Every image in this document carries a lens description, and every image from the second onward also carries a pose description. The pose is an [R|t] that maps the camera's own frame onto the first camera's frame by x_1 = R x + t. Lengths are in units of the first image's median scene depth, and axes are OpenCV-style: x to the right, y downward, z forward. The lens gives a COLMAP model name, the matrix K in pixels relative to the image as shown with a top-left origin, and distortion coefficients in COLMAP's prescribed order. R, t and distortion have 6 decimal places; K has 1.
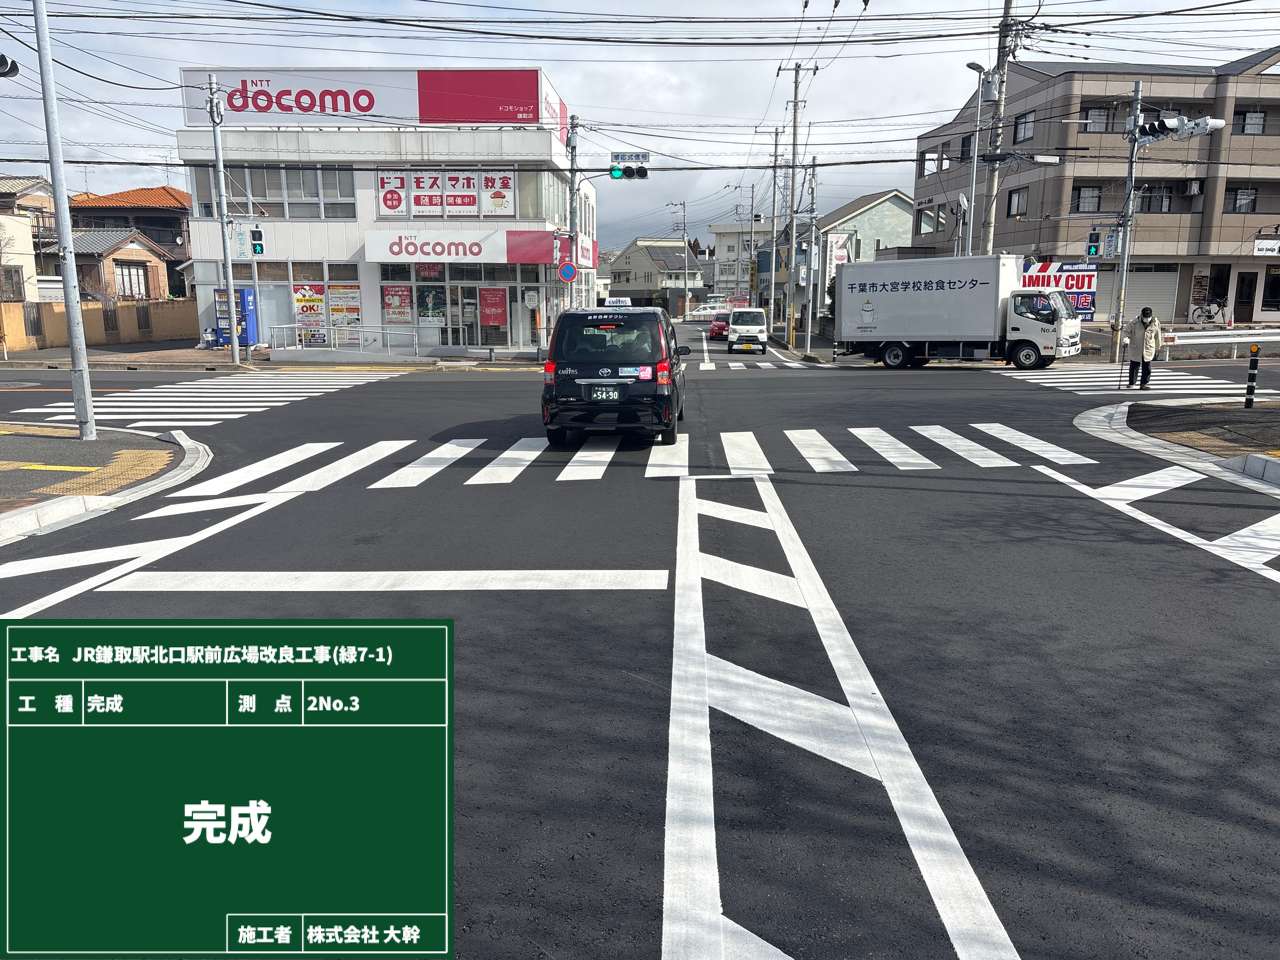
lens RADIAL K [[1032.5, 0, 637.7], [0, 1032.5, 488.3], [0, 0, 1]] dist [0.087831, -0.024439]
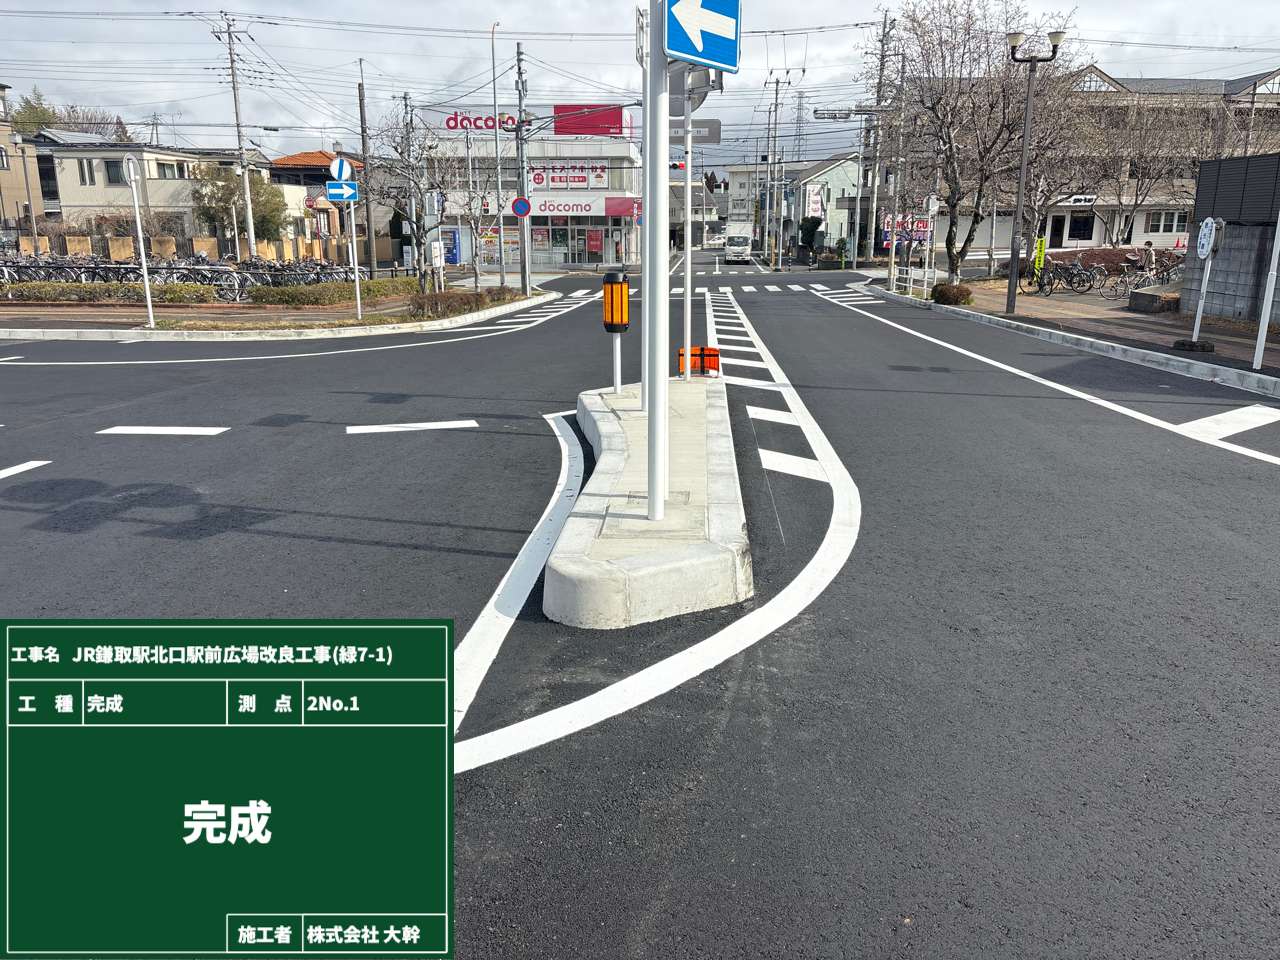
lens RADIAL K [[1032.5, 0, 646.5], [0, 1032.5, 474.9], [0, 0, 1]] dist [0.087831, -0.024439]
pose [[0.999971, -0.002831, -0.007043, -0.041985], [0.003203, 0.998570, 0.053371, 0.126016], [0.006882, -0.053392, 0.998550, -0.763662]]
